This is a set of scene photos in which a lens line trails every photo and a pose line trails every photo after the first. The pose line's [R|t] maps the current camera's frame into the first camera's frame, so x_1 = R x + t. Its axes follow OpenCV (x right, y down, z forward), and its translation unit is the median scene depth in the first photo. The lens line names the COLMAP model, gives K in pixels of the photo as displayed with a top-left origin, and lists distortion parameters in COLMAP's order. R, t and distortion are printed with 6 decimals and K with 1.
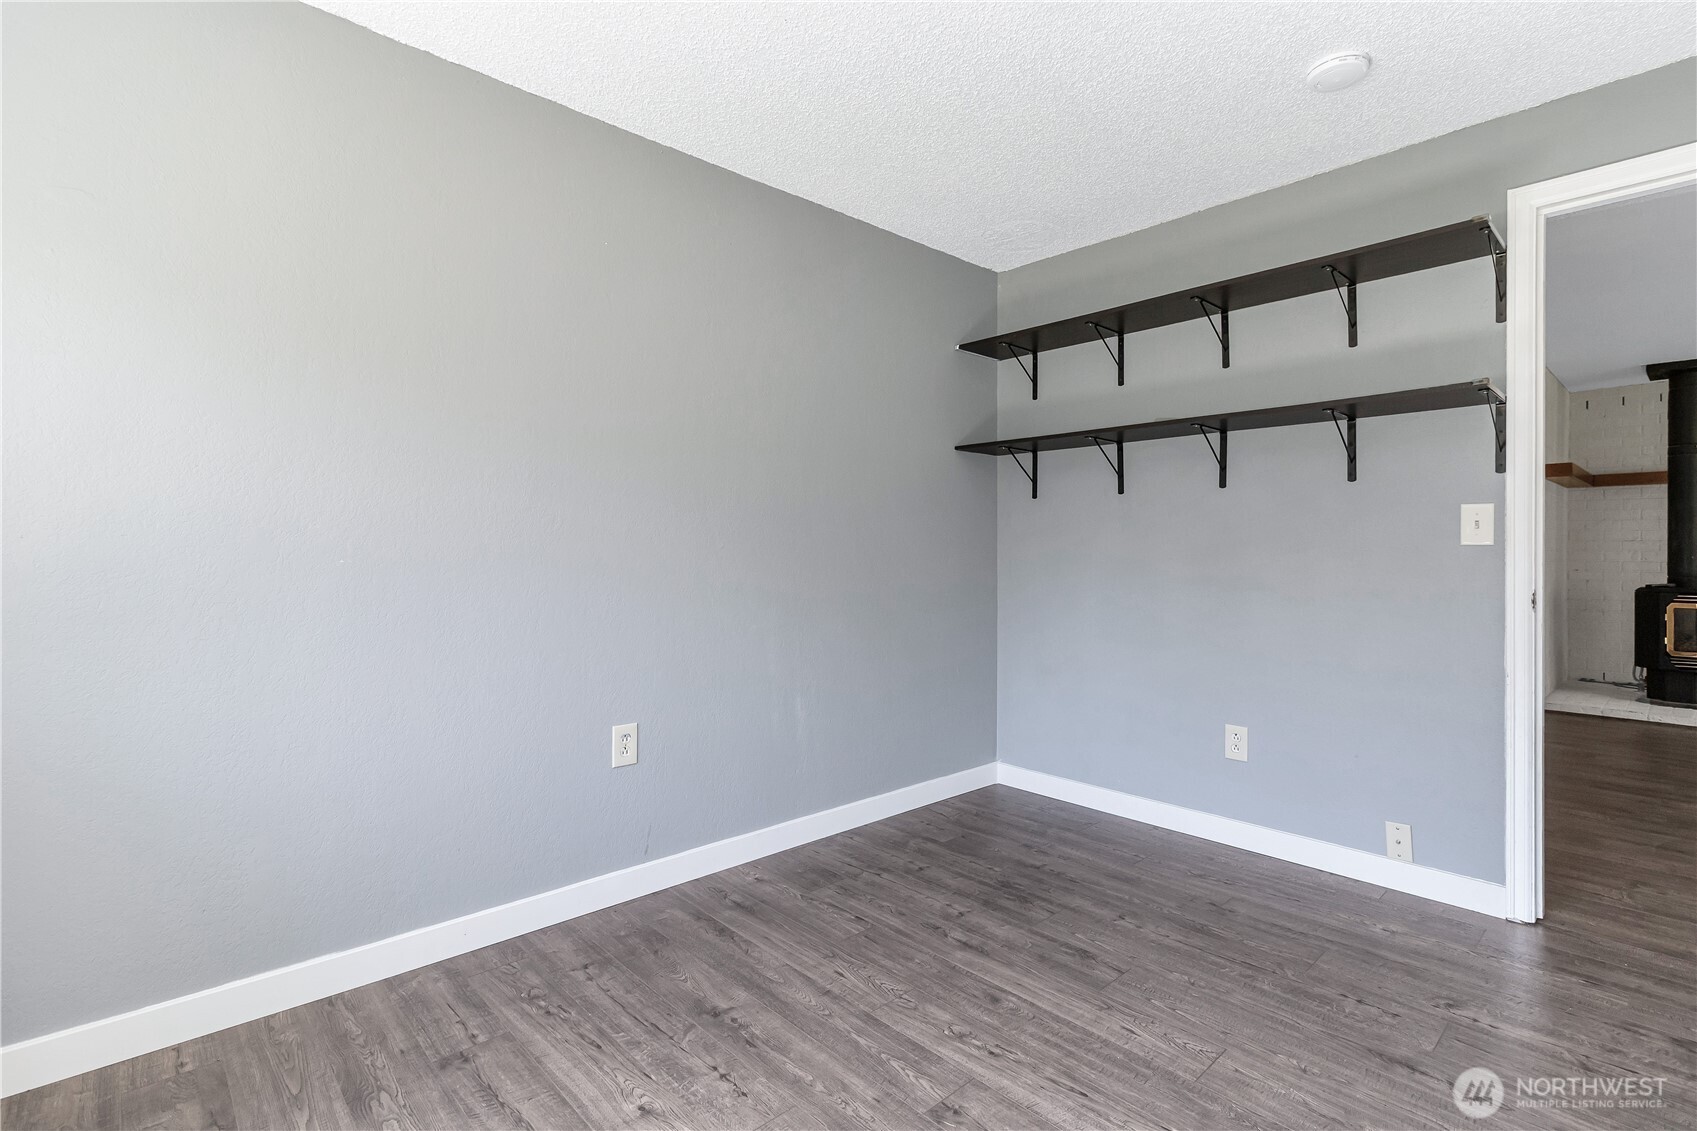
lens RADIAL K [[782.3, 0, 891.8], [0, 782.3, 555.9], [0, 0, 1]] dist [-0.003556, 0.000191]
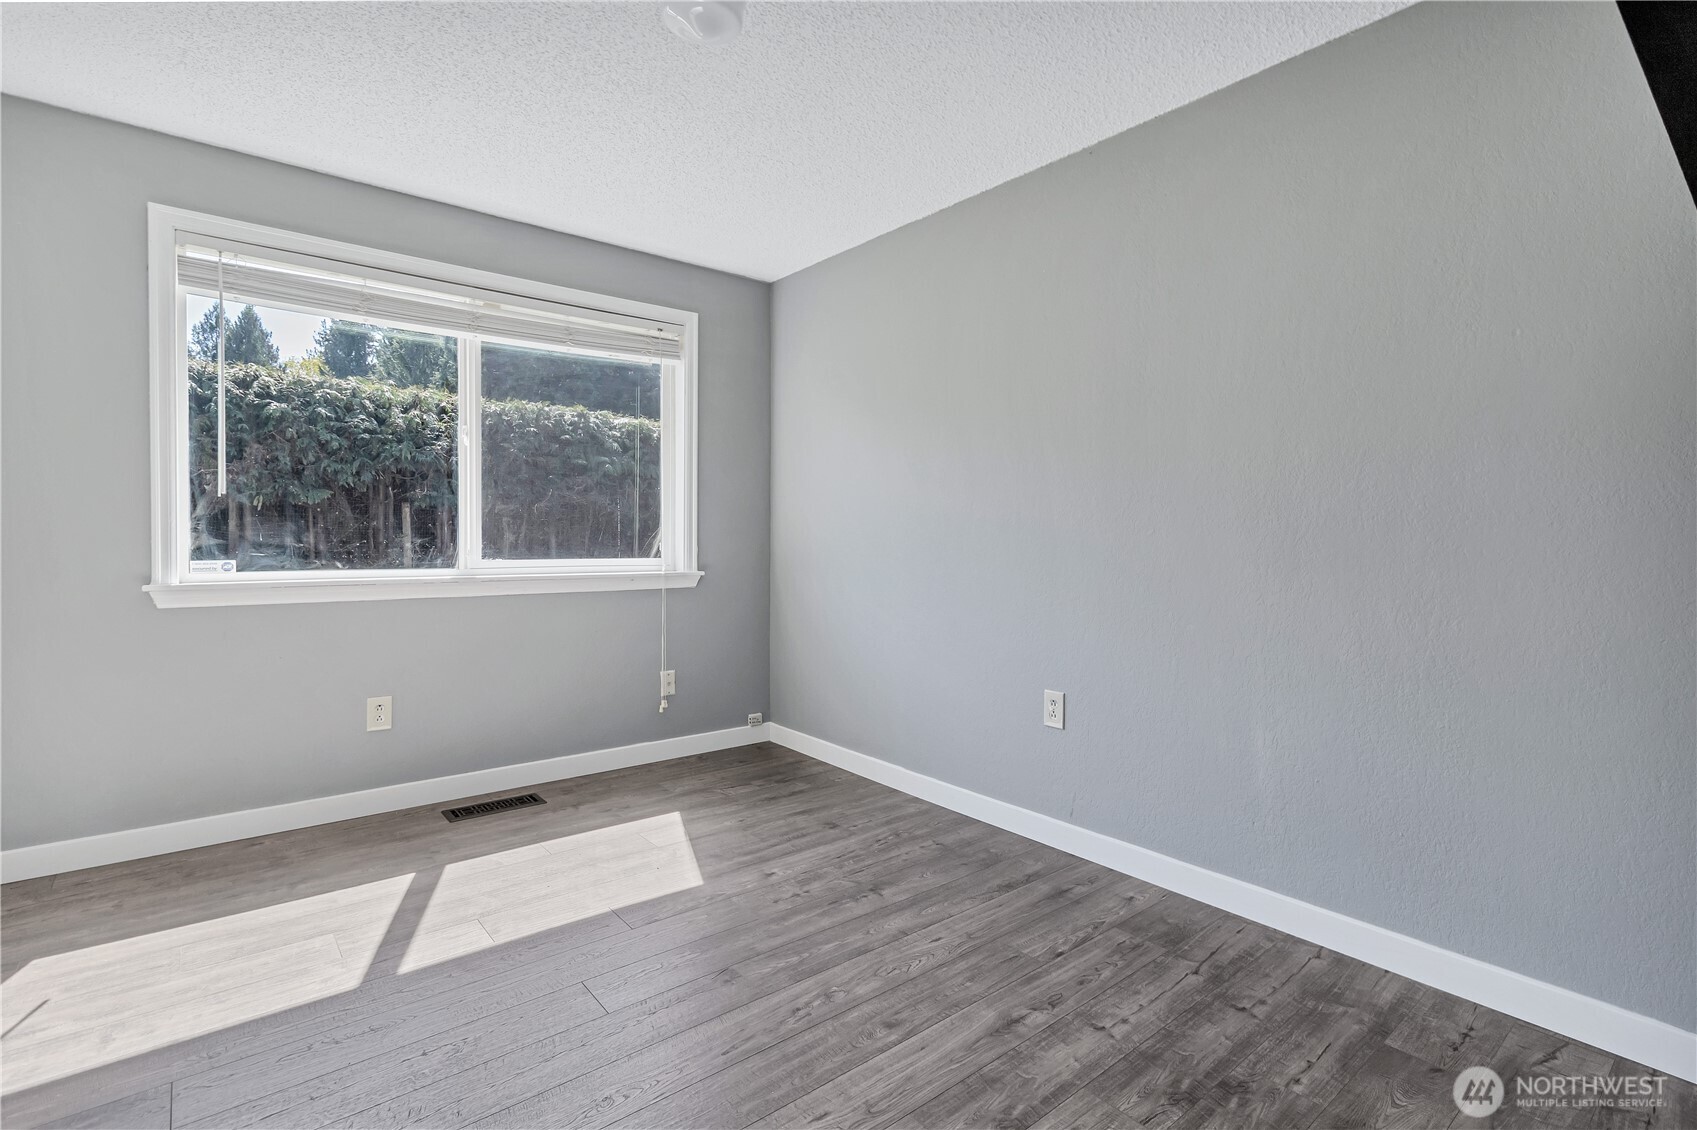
lens RADIAL K [[782.3, 0, 849.6], [0, 782.3, 560.0], [0, 0, 1]] dist [-0.003556, 0.000191]
pose [[-0.066675, 0.028699, -0.997362, 0.932882], [-0.012647, 0.999482, 0.029606, -0.004041], [0.997695, 0.014588, -0.066277, 0.906905]]
